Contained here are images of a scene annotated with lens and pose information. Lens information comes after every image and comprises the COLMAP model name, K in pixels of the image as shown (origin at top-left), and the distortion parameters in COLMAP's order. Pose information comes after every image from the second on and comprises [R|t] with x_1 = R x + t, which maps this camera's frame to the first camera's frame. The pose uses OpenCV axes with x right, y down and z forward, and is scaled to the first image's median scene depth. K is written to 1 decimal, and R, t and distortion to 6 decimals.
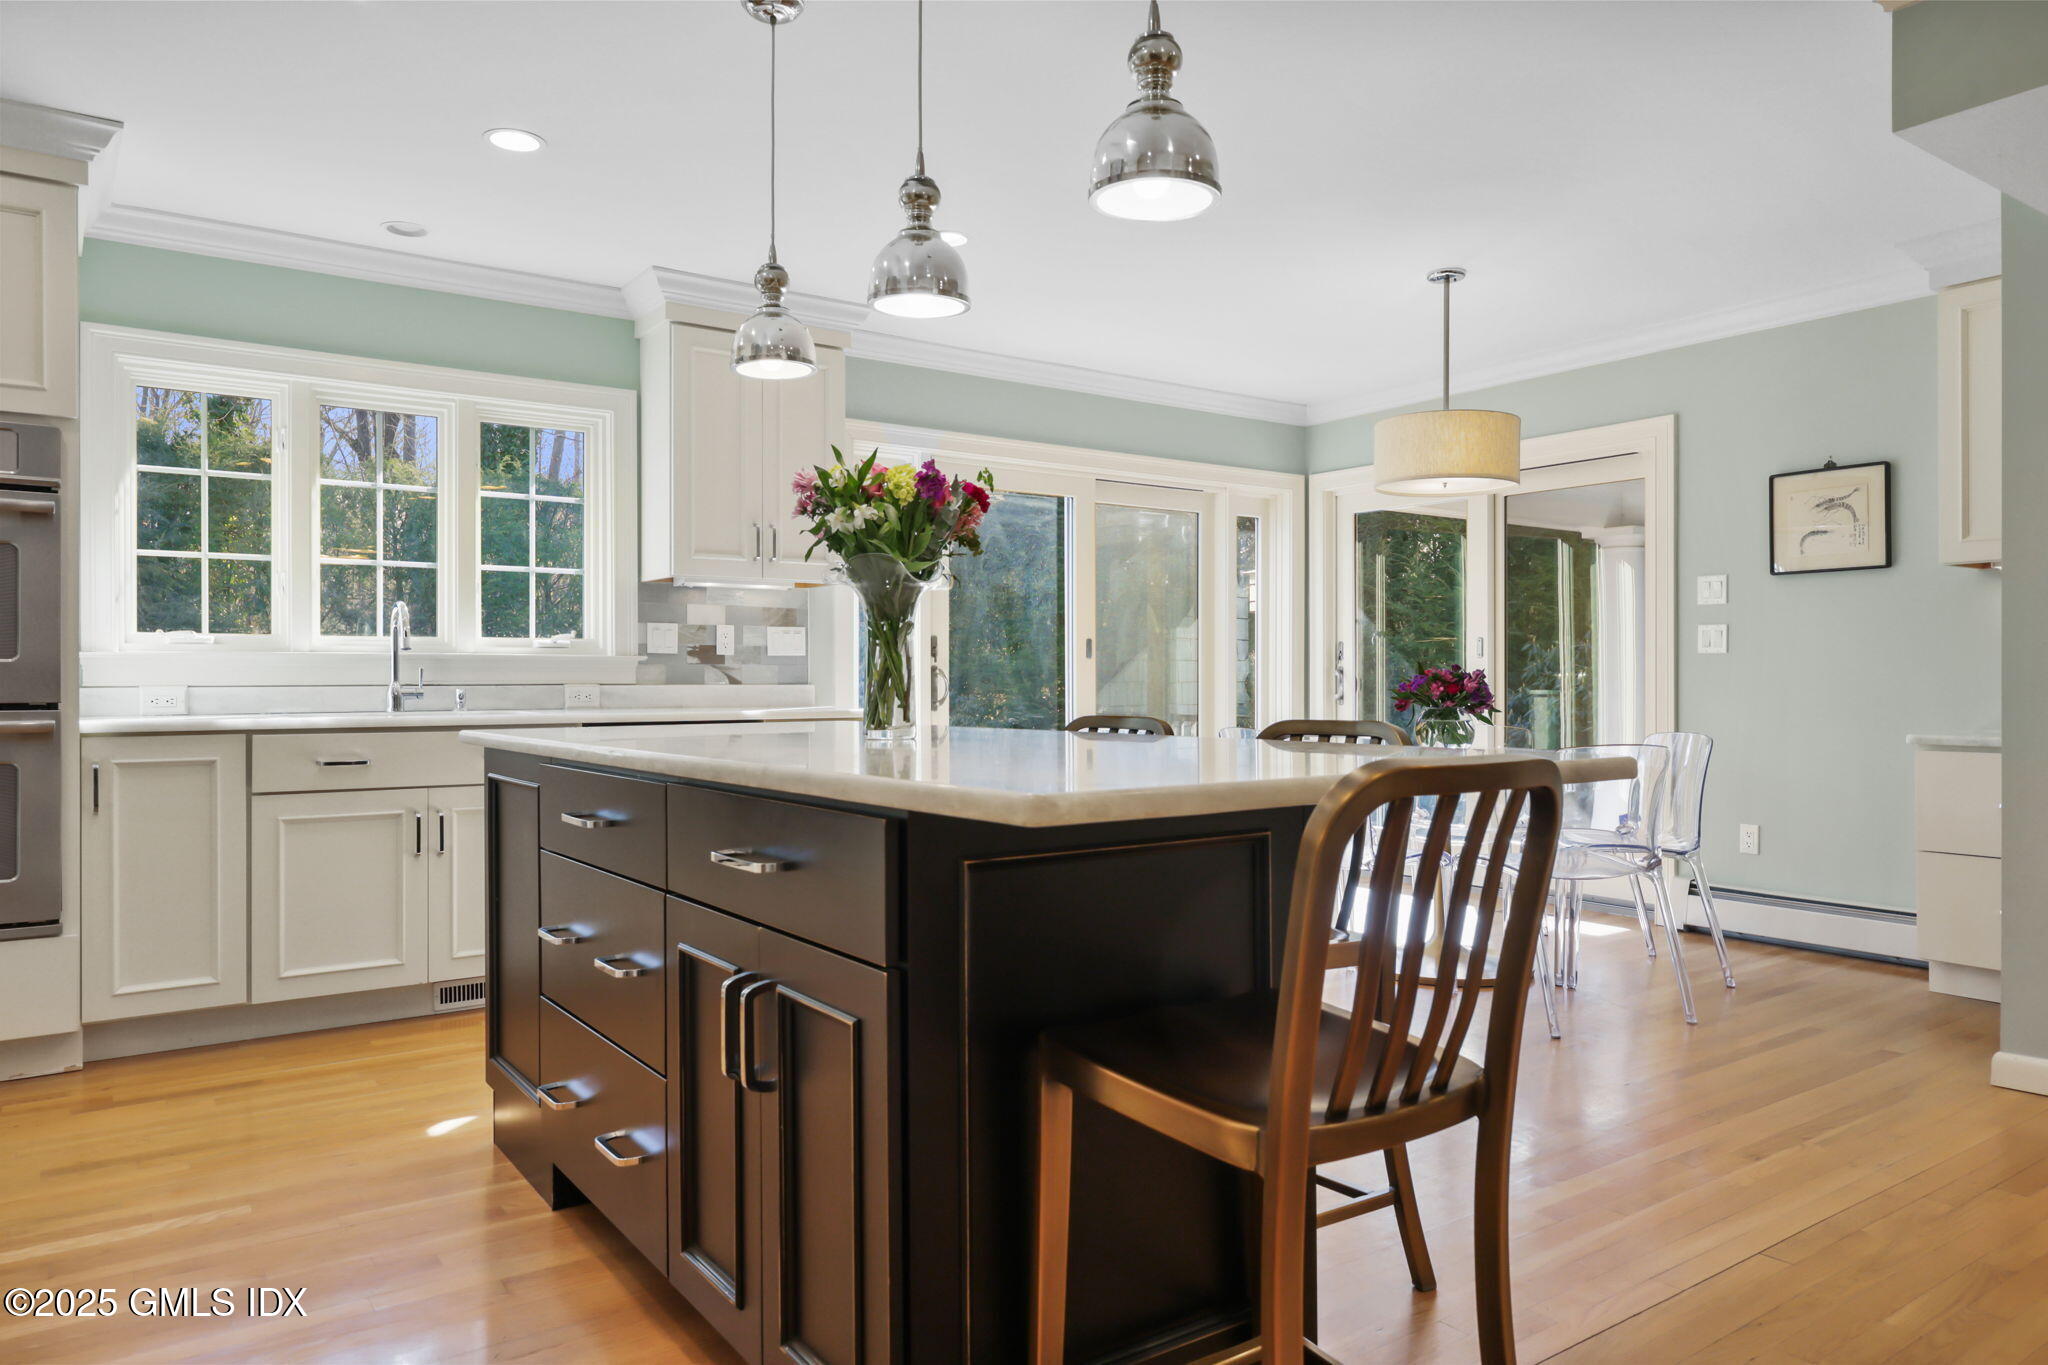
lens RADIAL K [[1332.2, 0, 1029.4], [0, 1332.2, 676.3], [0, 0, 1]] dist [0.004899, -0.005047]
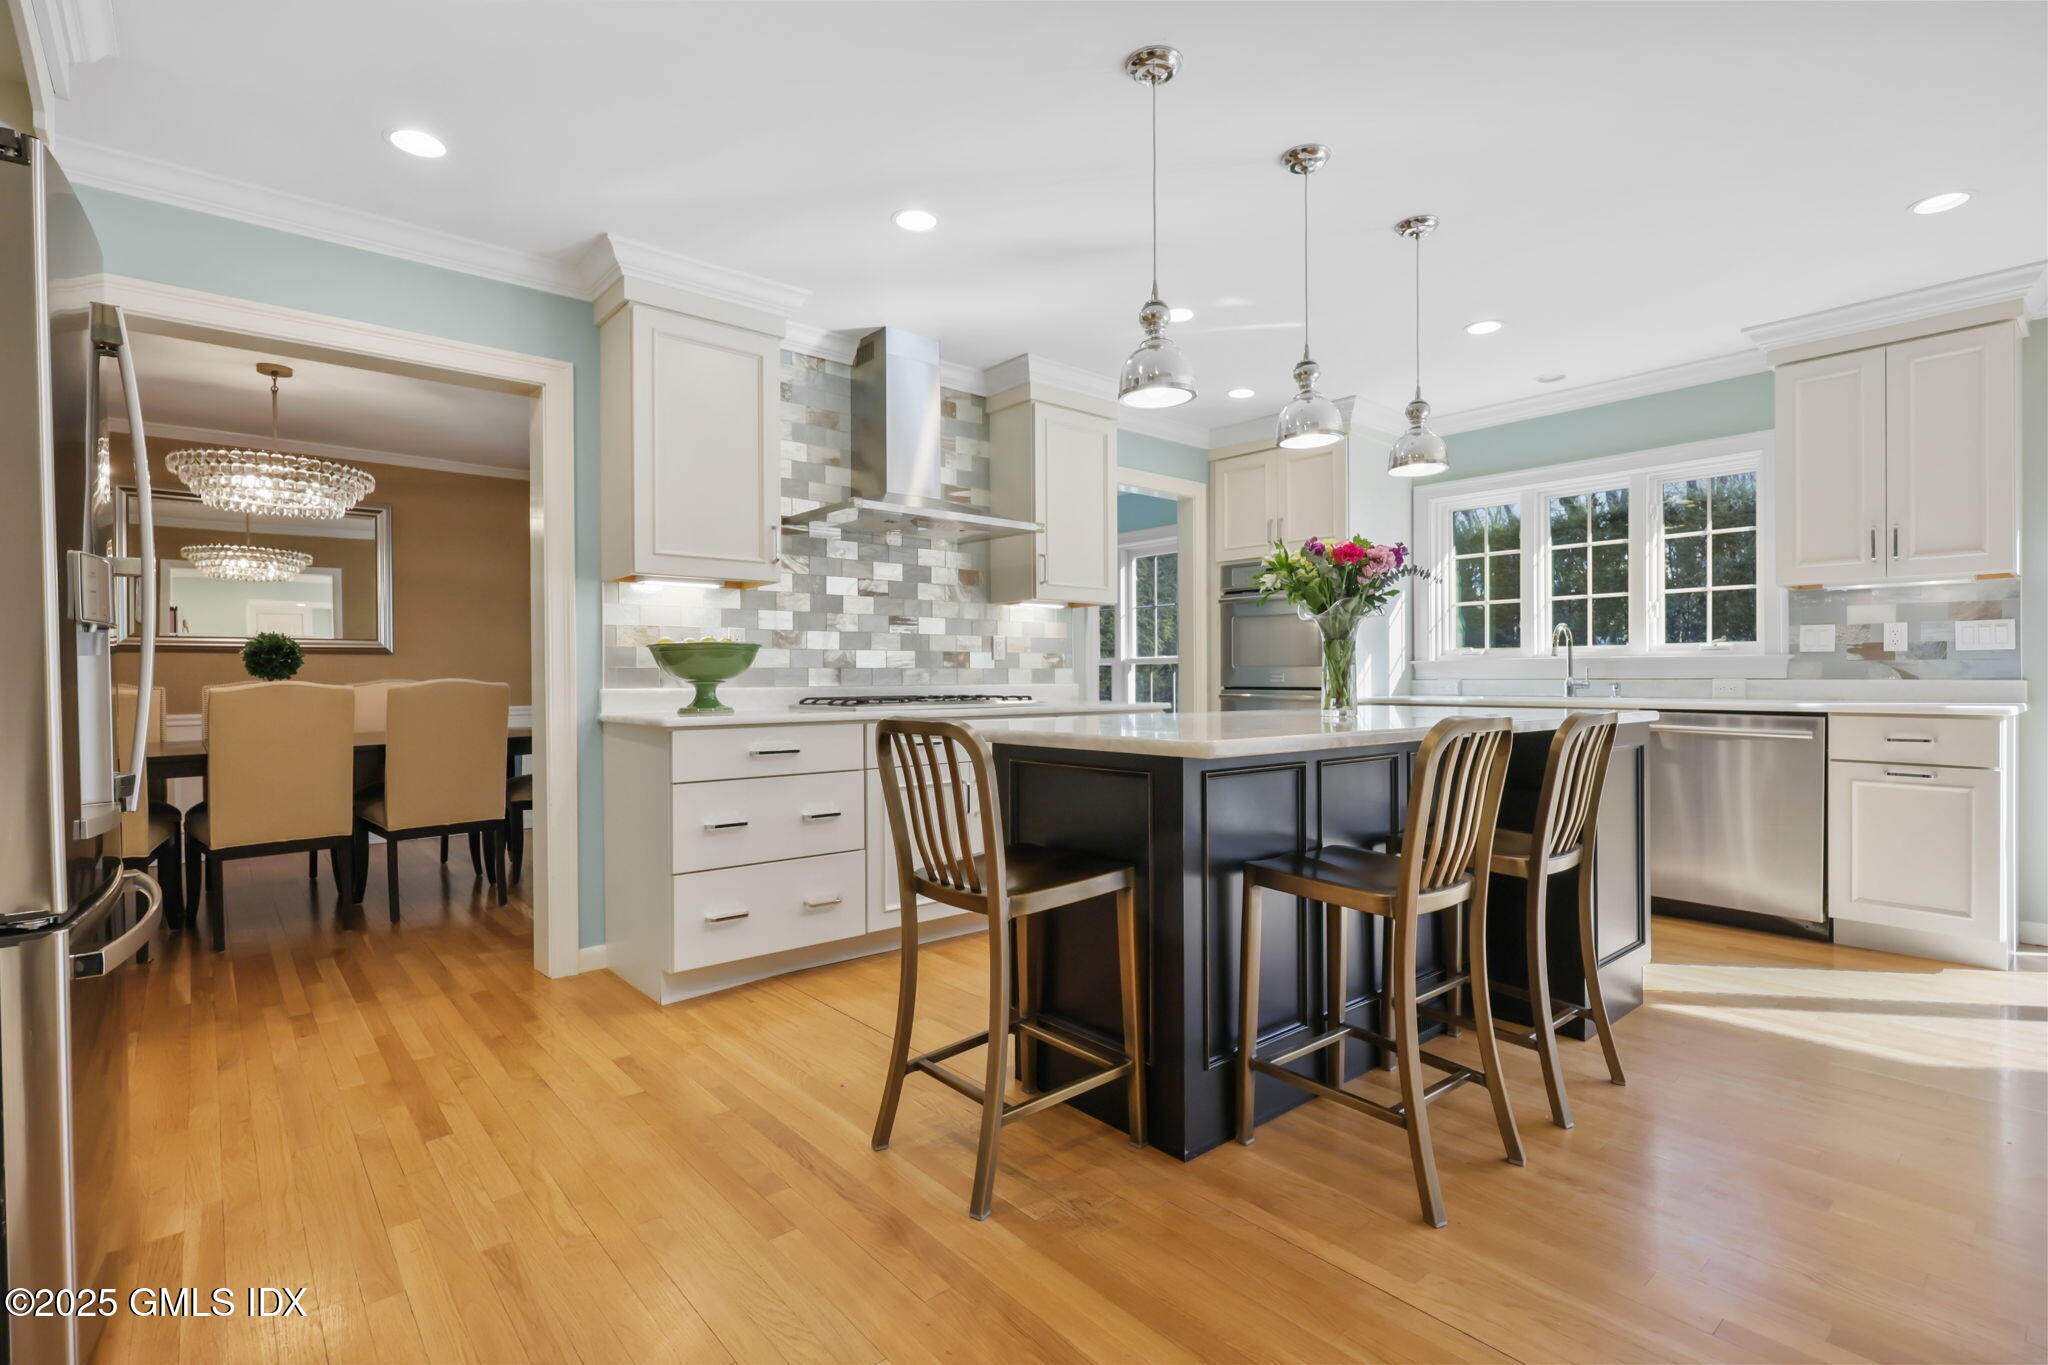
lens RADIAL K [[955.5, 0, 1024.6], [0, 955.5, 683.0], [0, 0, 1]] dist [-0.002017, 0.001845]
pose [[0.095123, 0.003502, -0.995459, 0.516674], [0.005981, 0.999974, 0.004089, 0.002368], [0.995448, -0.006342, 0.095100, 0.279002]]
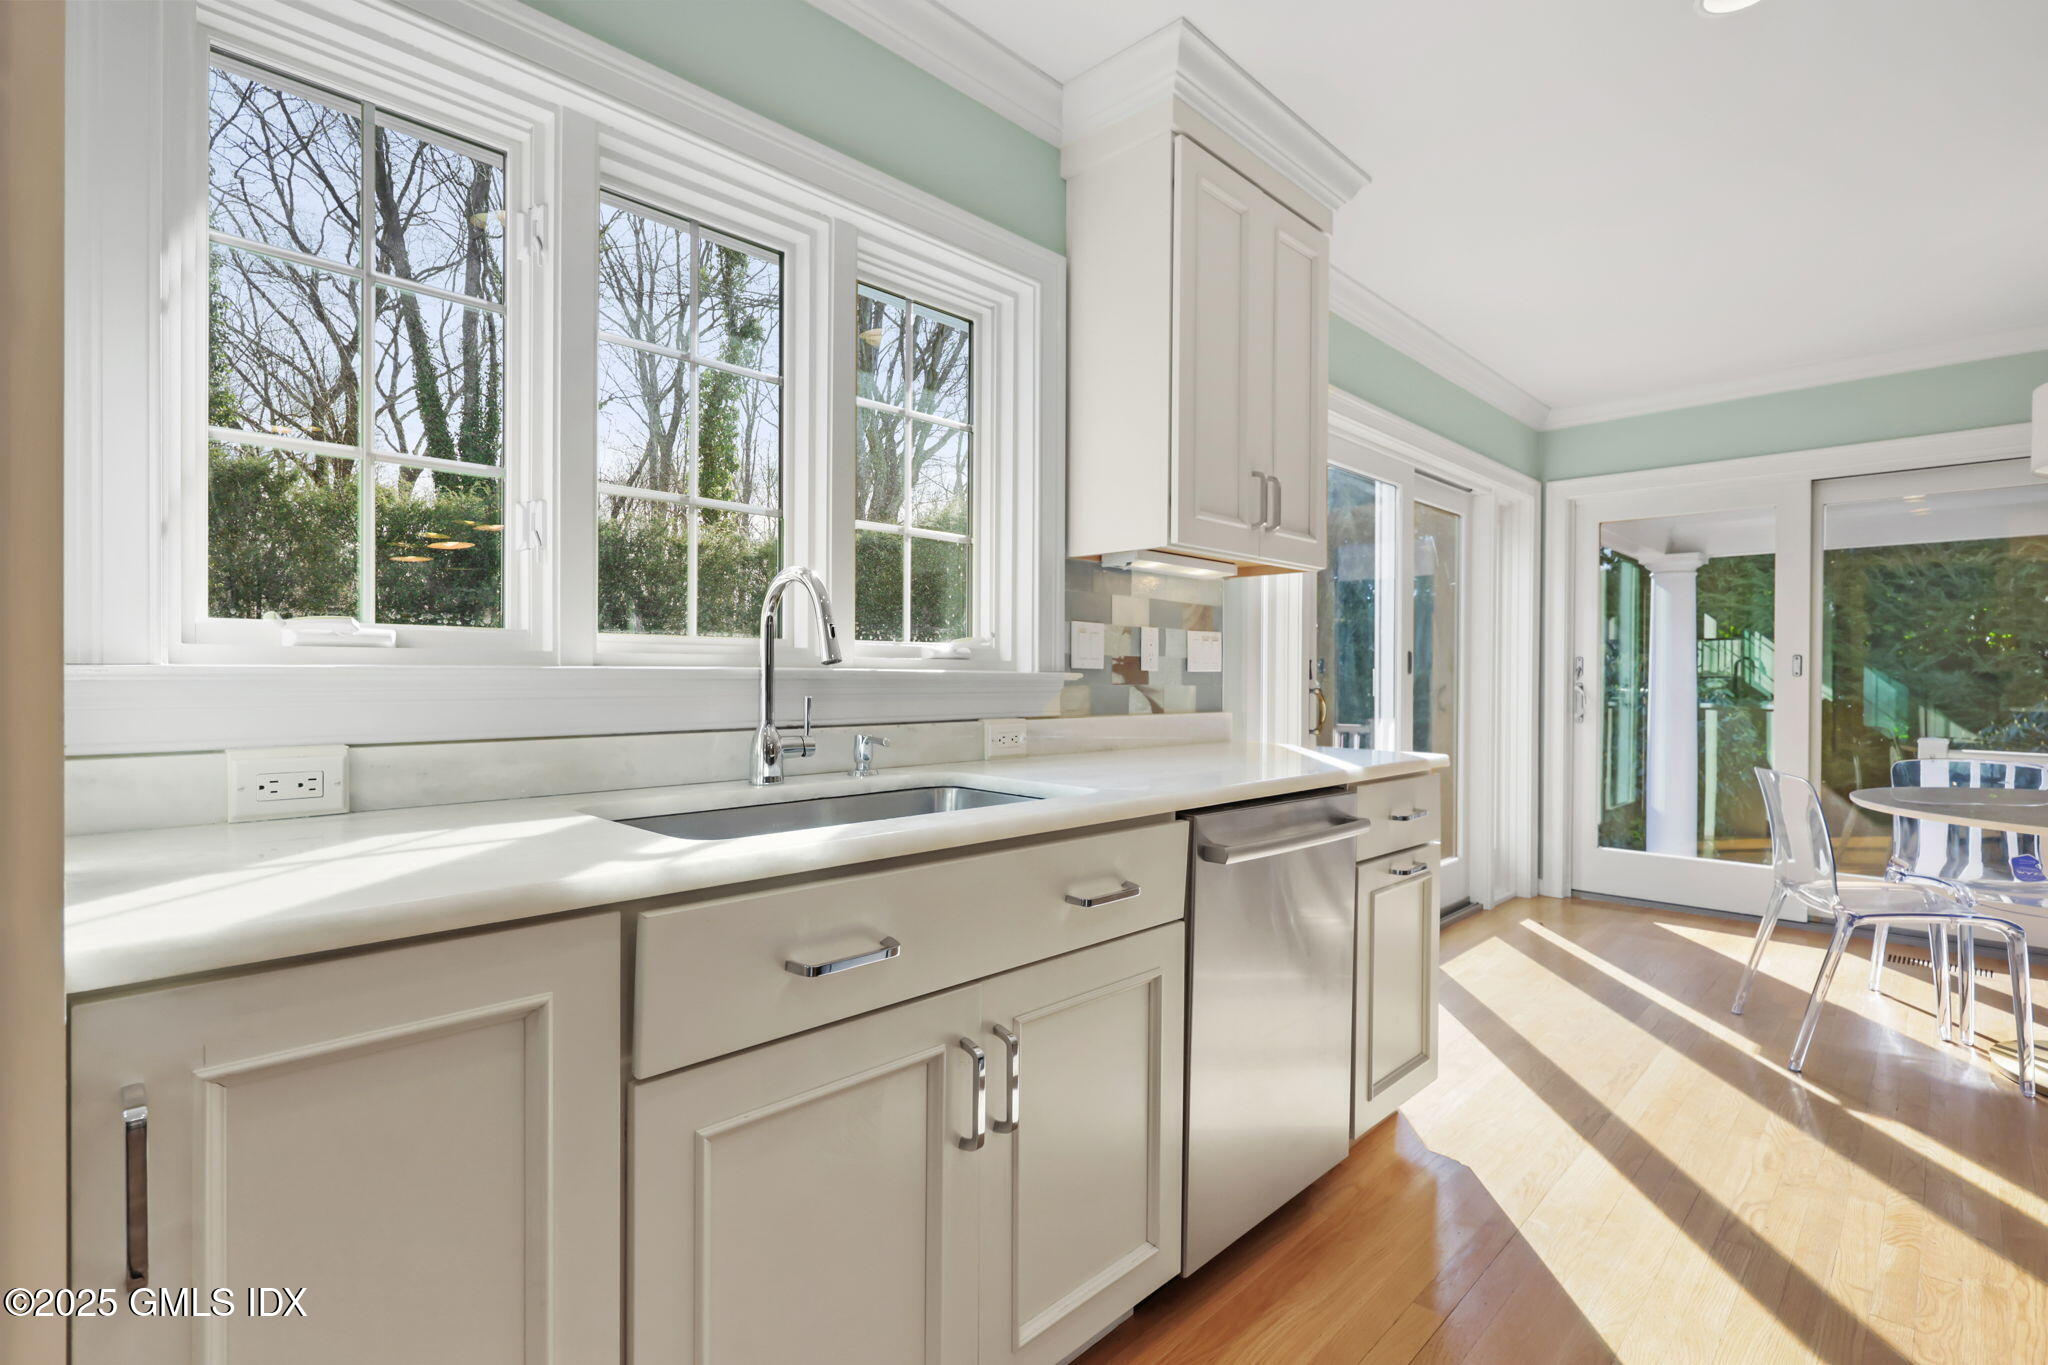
lens RADIAL K [[955.5, 0, 1028.2], [0, 955.5, 678.8], [0, 0, 1]] dist [-0.002017, 0.001845]
pose [[0.982416, 0.007104, 0.186568, -0.432394], [-0.008158, 0.999955, 0.004880, -0.015580], [-0.186525, -0.006316, 0.982430, 0.600979]]
